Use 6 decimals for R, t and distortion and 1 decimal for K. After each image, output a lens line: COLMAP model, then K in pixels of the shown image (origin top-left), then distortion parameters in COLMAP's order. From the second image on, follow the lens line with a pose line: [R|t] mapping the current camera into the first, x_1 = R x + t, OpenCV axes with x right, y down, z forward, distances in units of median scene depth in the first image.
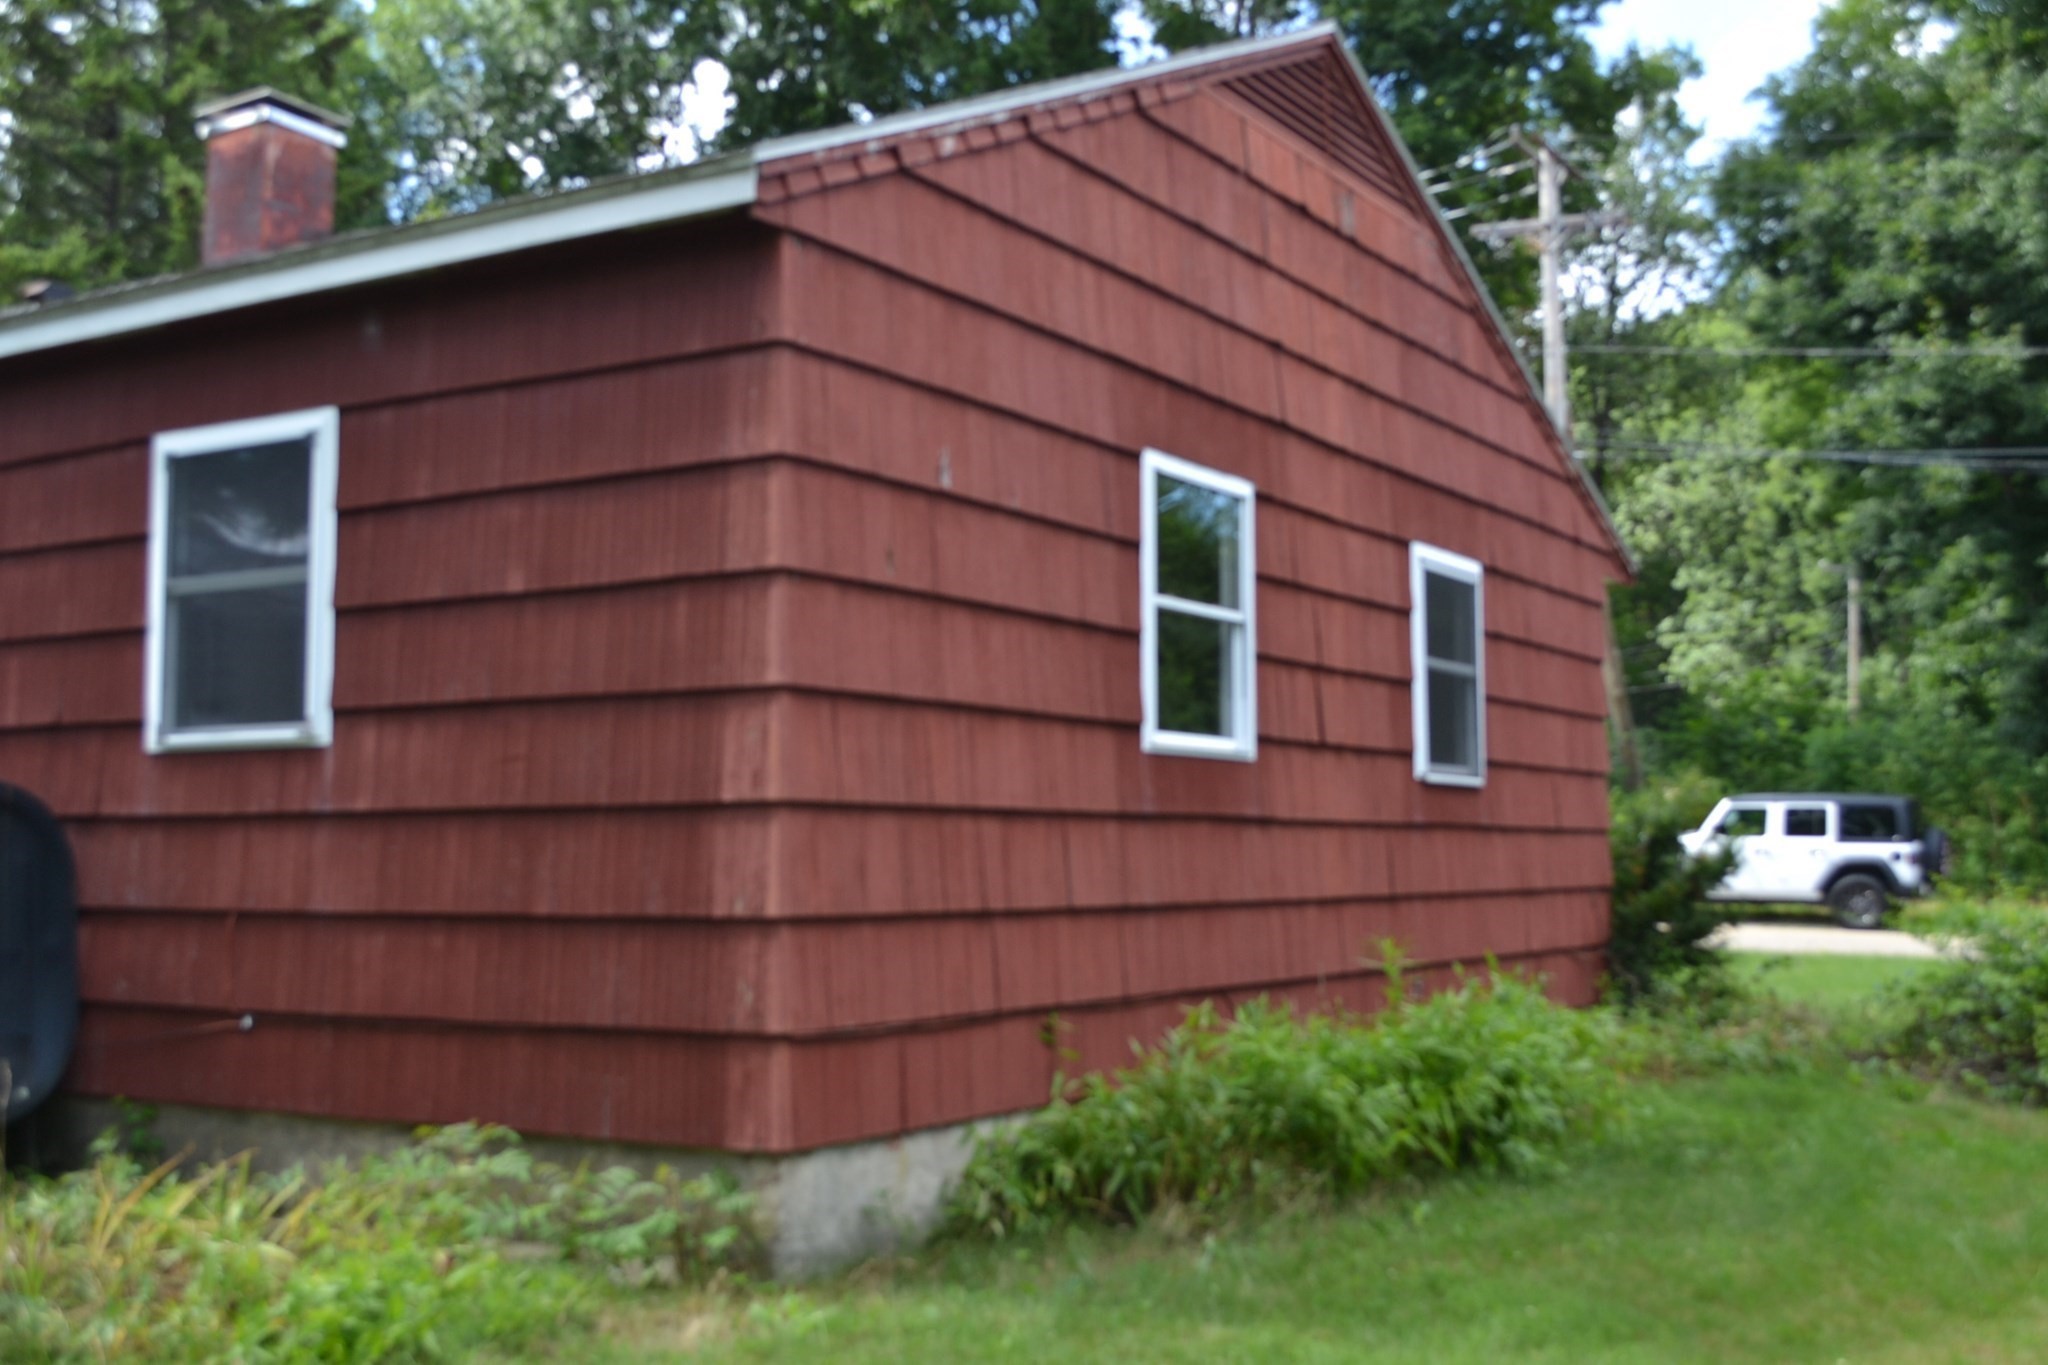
lens RADIAL K [[2231.6, 0, 1024.0], [0, 2231.6, 682.5], [0, 0, 1]] dist [-0.127217, 0.005159]
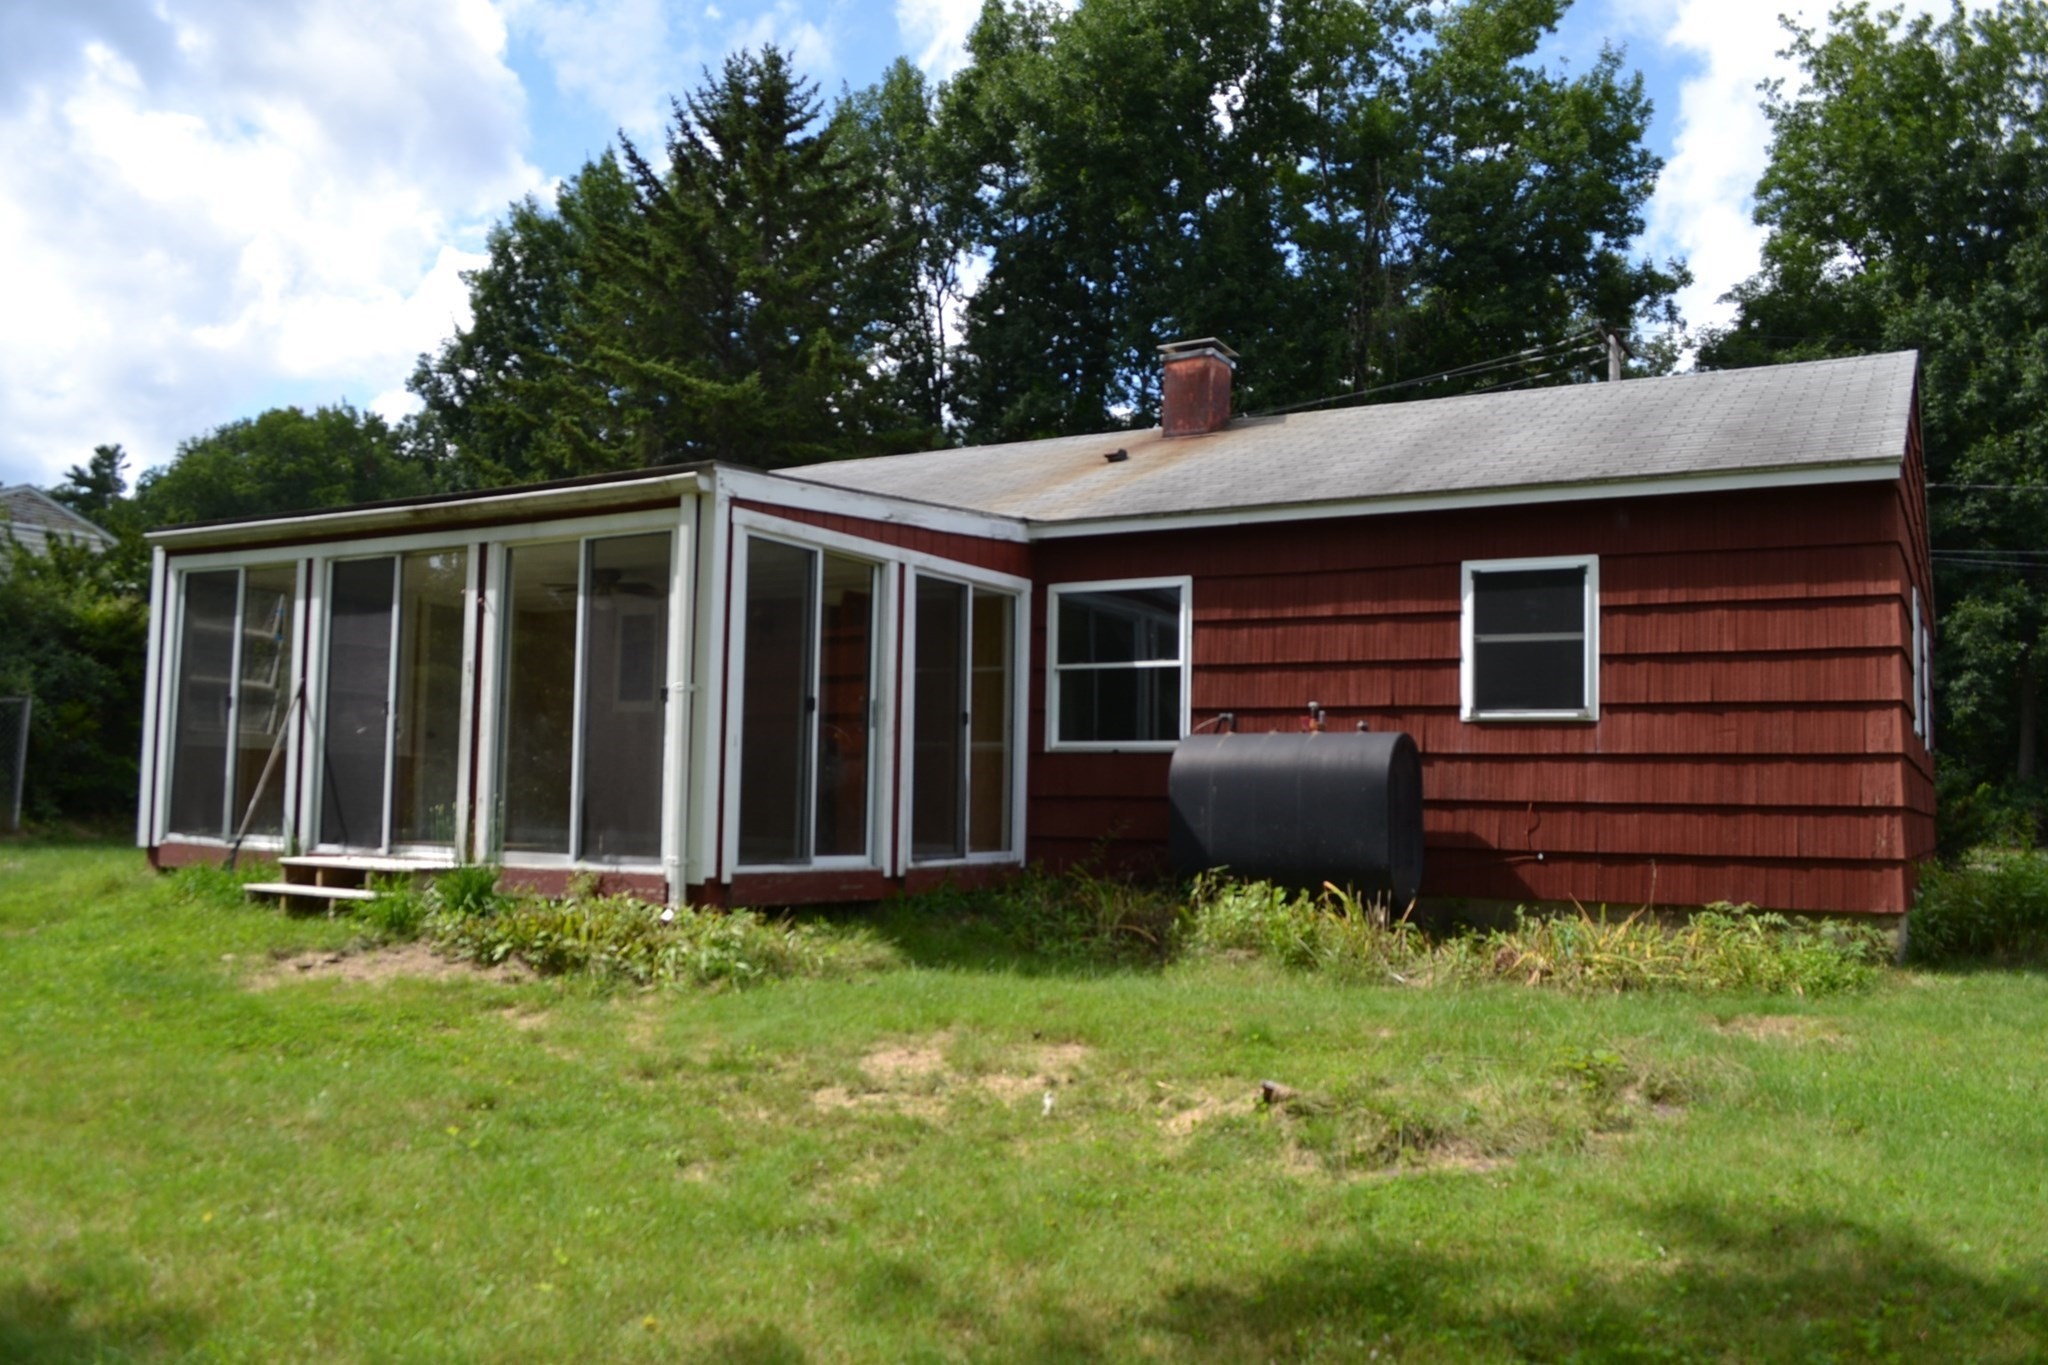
lens RADIAL K [[1624.8, 0, 1024.0], [0, 1624.8, 682.5], [0, 0, 1]] dist [-0.048998, -0.004379]
pose [[0.999499, 0.030835, -0.007170, -0.828460], [-0.030838, 0.999524, -0.000185, 0.009461], [0.007161, 0.000406, 0.999974, -0.494231]]
